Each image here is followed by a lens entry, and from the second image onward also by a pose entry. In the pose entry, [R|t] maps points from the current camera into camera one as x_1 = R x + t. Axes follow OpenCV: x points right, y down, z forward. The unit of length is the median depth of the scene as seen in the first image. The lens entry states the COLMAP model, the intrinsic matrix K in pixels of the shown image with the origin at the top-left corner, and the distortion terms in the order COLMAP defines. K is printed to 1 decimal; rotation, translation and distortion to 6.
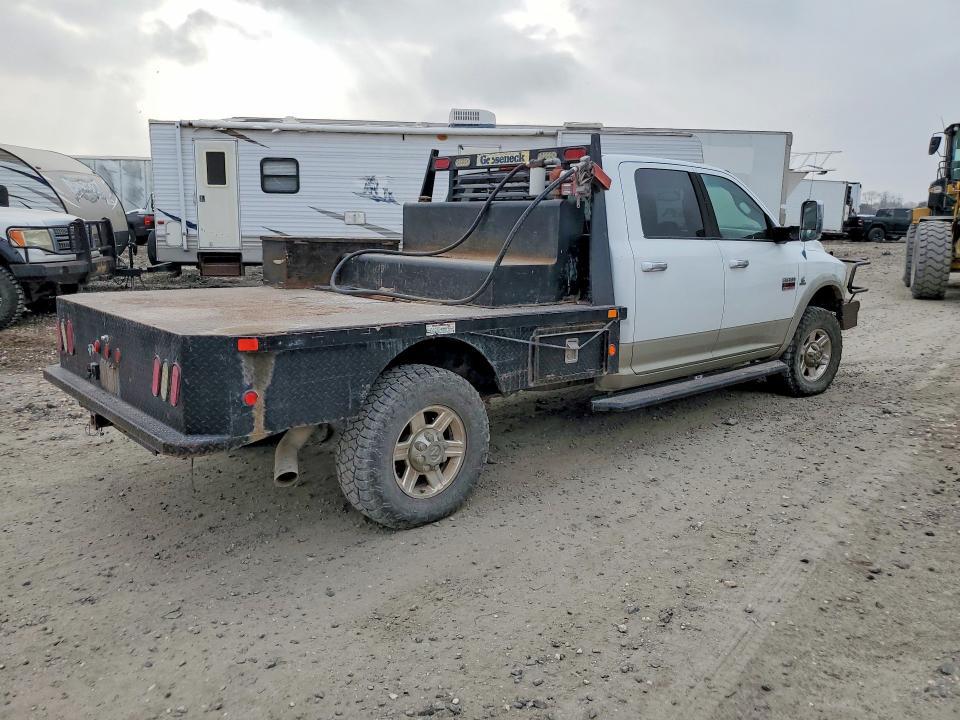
lens RADIAL K [[771.4, 0, 480.0], [0, 771.4, 363.2], [0, 0, 1]] dist [0.048912, 0.002614]
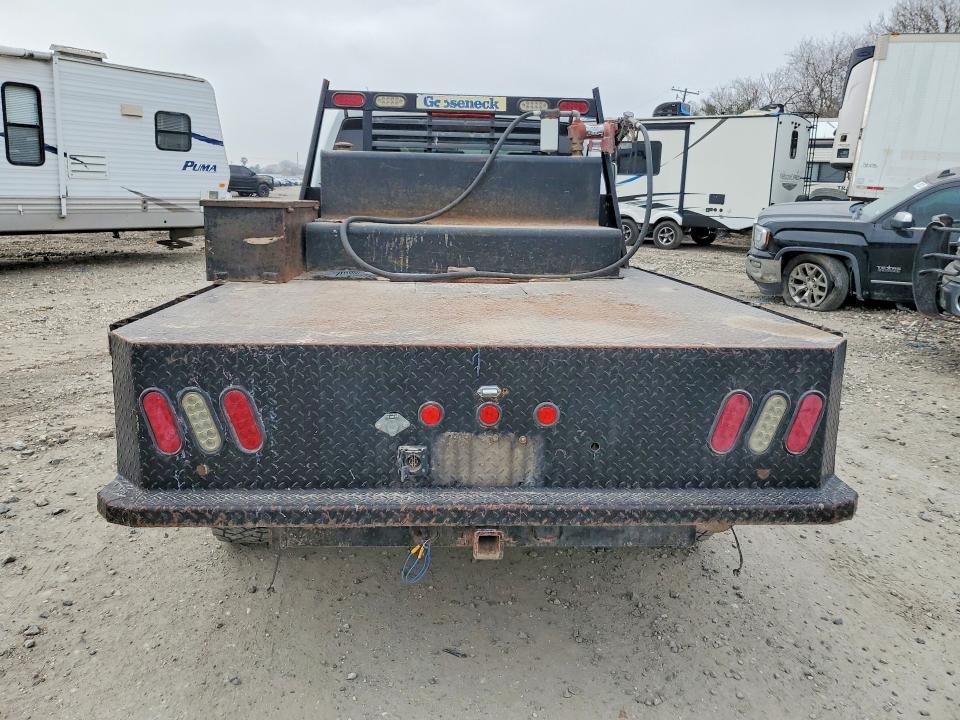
lens RADIAL K [[771.4, 0, 479.8], [0, 771.4, 356.1], [0, 0, 1]] dist [0.048912, 0.002614]
pose [[0.614405, -0.170441, 0.770361, -0.652831], [0.131779, 0.984841, 0.112794, -0.086645], [-0.777908, 0.032216, 0.627552, 0.468853]]
